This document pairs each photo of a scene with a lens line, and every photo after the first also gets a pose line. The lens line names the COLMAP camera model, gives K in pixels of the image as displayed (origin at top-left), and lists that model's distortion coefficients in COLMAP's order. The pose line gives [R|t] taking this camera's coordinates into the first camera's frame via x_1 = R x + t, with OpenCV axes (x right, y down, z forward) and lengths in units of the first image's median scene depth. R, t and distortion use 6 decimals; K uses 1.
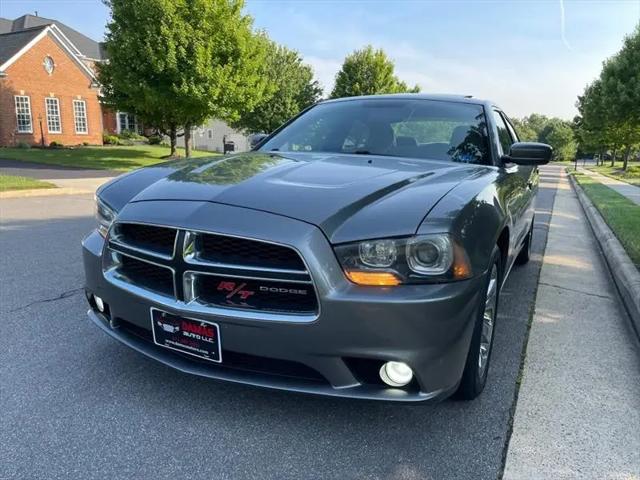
lens RADIAL K [[485.2, 0, 321.1], [0, 485.2, 242.4], [0, 0, 1]] dist [0.056527, -0.080065]
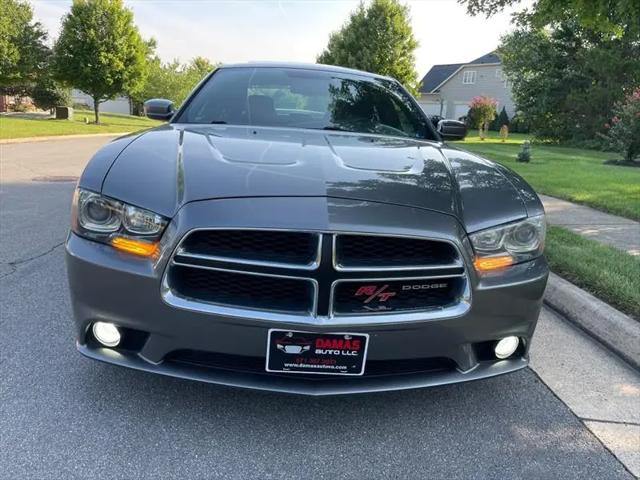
lens RADIAL K [[482.9, 0, 320.7], [0, 482.9, 239.9], [0, 0, 1]] dist [0.076845, -0.114088]
pose [[0.867519, -0.102795, 0.486666, -0.465735], [0.065724, 0.993523, 0.092696, -0.061322], [-0.493042, -0.048430, 0.868656, 0.183277]]
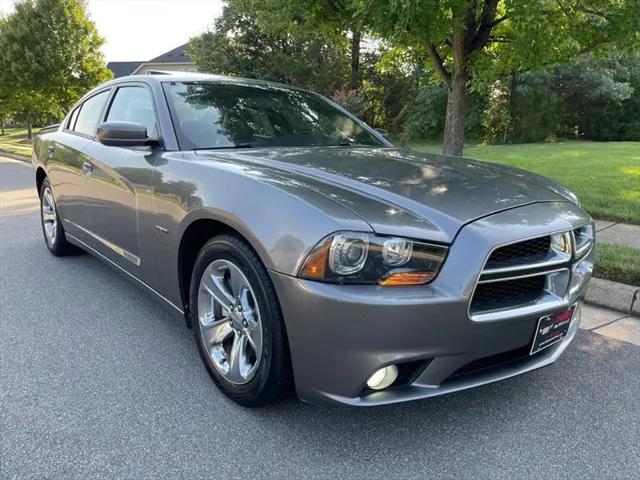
lens RADIAL K [[482.9, 0, 324.2], [0, 482.9, 239.0], [0, 0, 1]] dist [0.076845, -0.114088]
pose [[0.401780, -0.229359, 0.886548, -0.963644], [0.175550, 0.969461, 0.171251, -0.188712], [-0.898752, 0.086828, 0.429774, 0.679200]]
